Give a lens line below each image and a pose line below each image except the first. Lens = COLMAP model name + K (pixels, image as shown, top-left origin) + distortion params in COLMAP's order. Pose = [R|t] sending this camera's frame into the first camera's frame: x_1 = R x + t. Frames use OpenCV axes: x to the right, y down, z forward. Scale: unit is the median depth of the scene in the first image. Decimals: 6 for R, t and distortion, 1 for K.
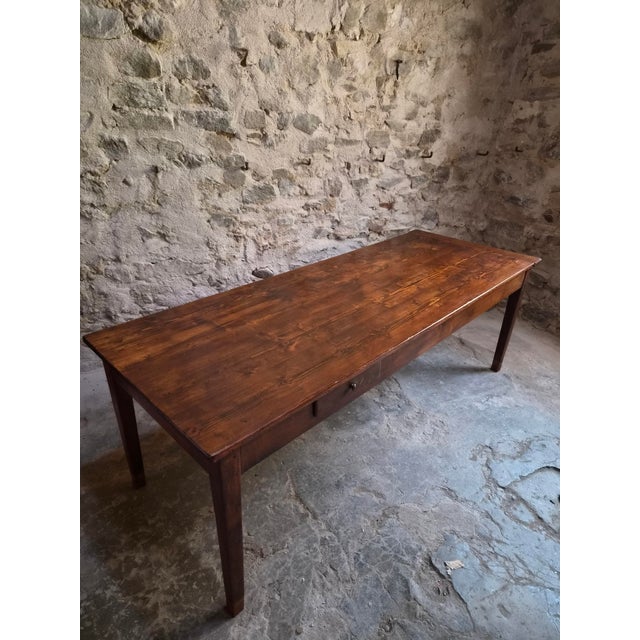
lens RADIAL K [[432.9, 0, 314.8], [0, 432.9, 319.5], [0, 0, 1]] dist [0.057686, -0.045677]
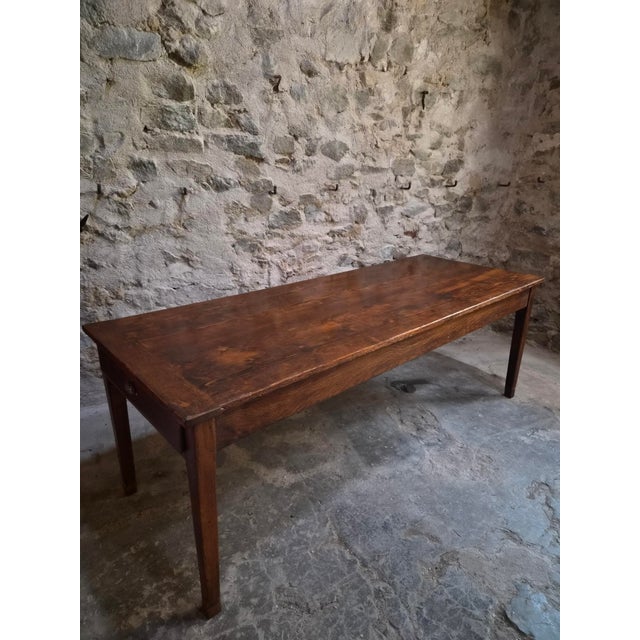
lens RADIAL K [[432.9, 0, 314.9], [0, 432.9, 318.6], [0, 0, 1]] dist [0.057686, -0.045677]
pose [[0.999926, -0.001385, 0.012088, -0.074726], [0.002712, 0.993882, -0.110417, 0.042492], [-0.011861, 0.110442, 0.993812, 0.053849]]
